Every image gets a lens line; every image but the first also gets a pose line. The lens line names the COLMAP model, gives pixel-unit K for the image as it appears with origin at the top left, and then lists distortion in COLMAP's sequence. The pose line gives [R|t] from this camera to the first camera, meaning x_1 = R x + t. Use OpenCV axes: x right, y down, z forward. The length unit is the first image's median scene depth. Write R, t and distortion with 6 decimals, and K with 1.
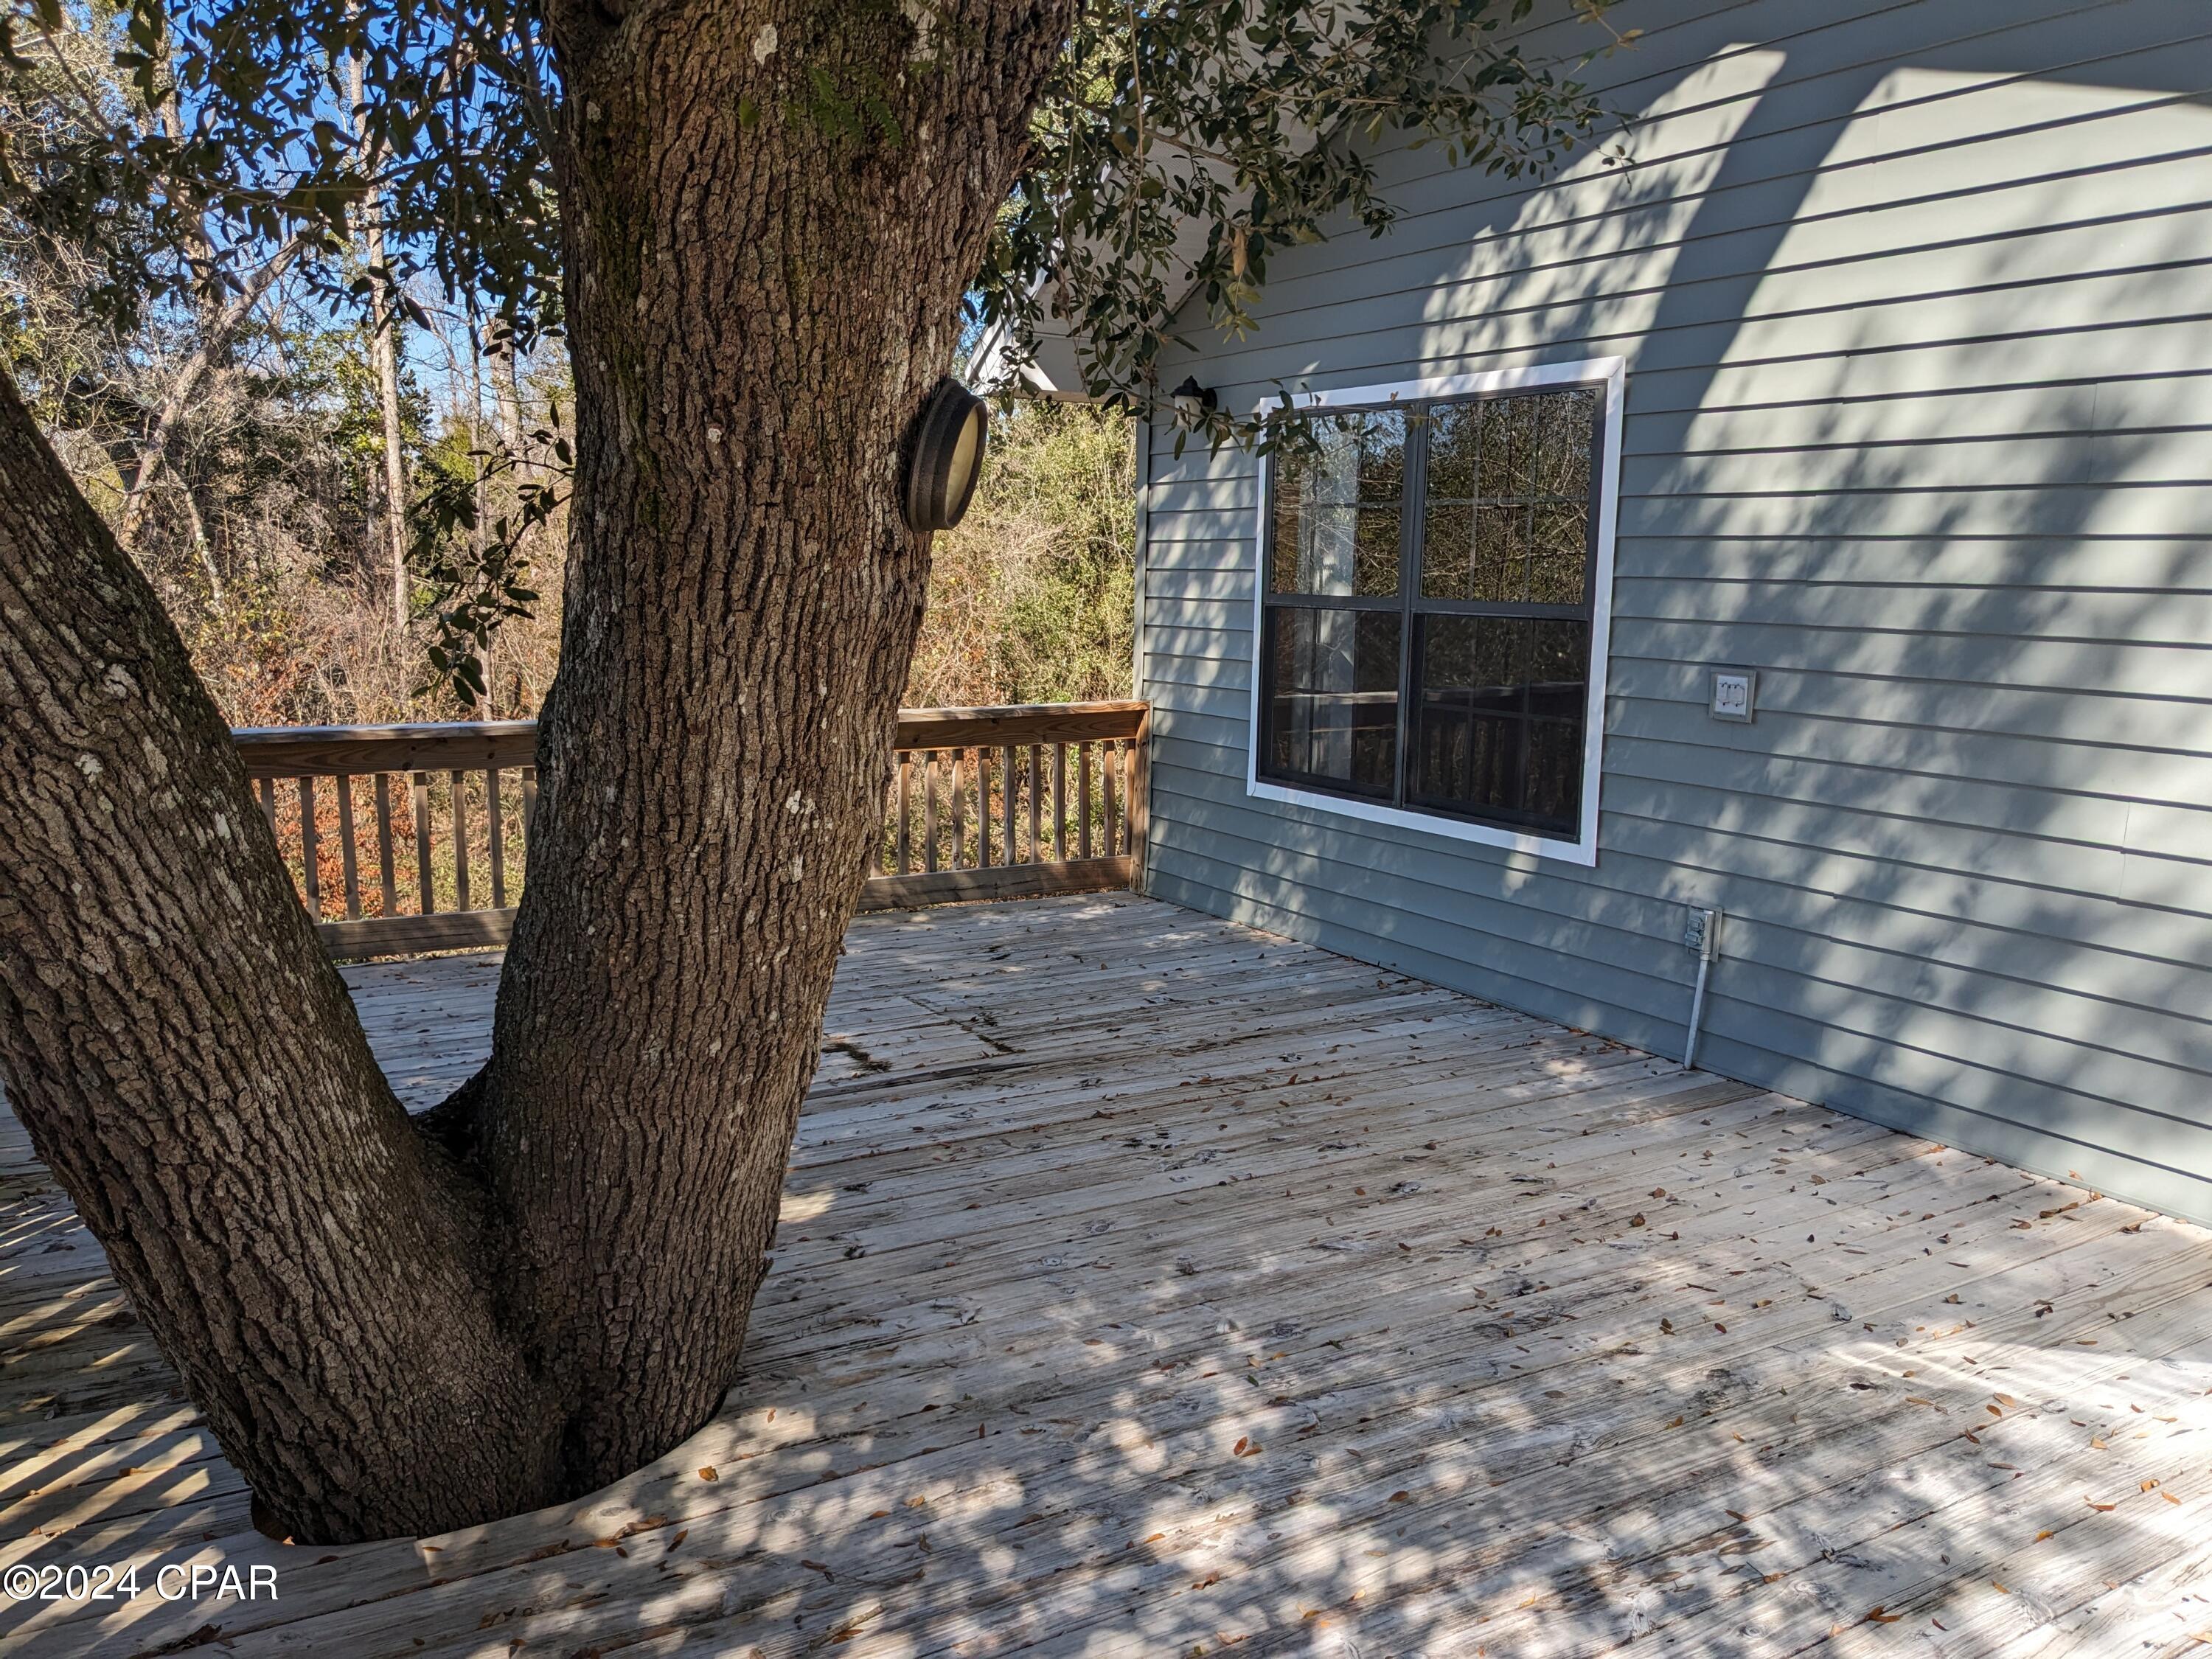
lens RADIAL K [[1761.6, 0, 1106.6], [0, 1761.6, 813.9], [0, 0, 1]] dist [0.088841, -0.110167]
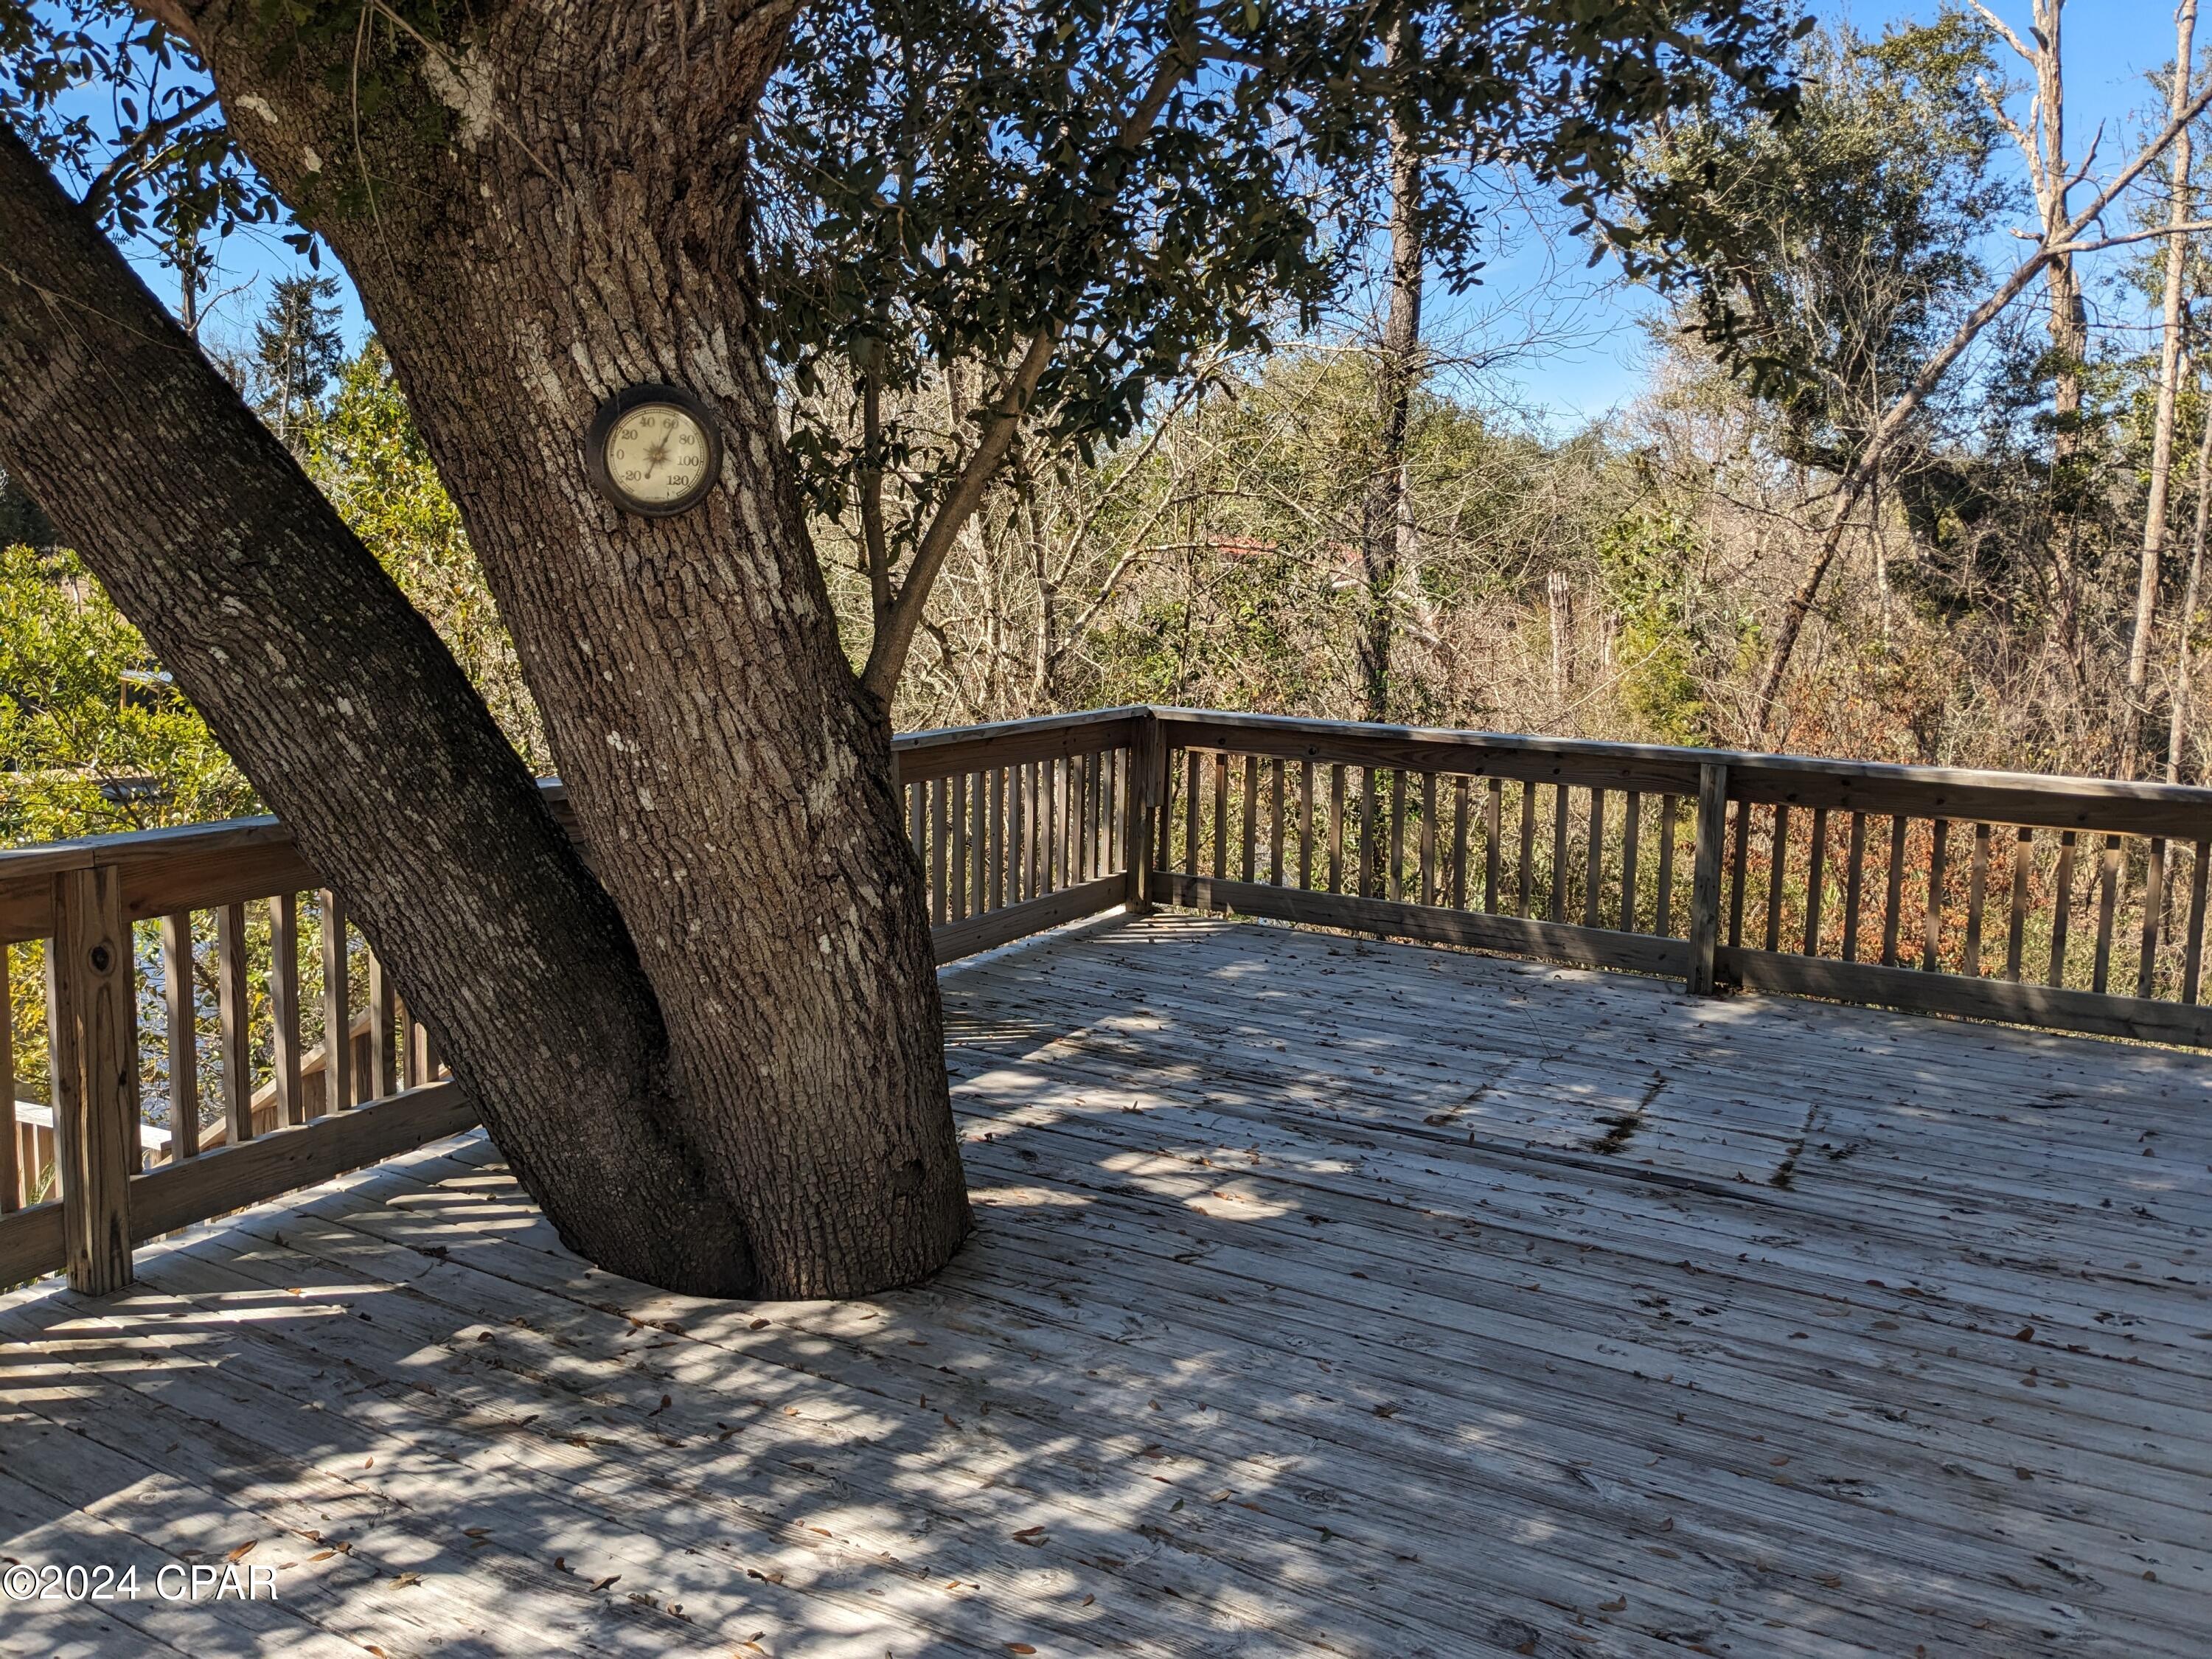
lens RADIAL K [[1783.5, 0, 1106.0], [0, 1783.5, 829.5], [0, 0, 1]] dist [0.050406, -0.107152]
pose [[0.487050, 0.127693, -0.863989, 0.569868], [-0.144406, 0.987412, 0.064529, -0.039763], [0.861353, 0.093337, 0.499358, 0.373104]]
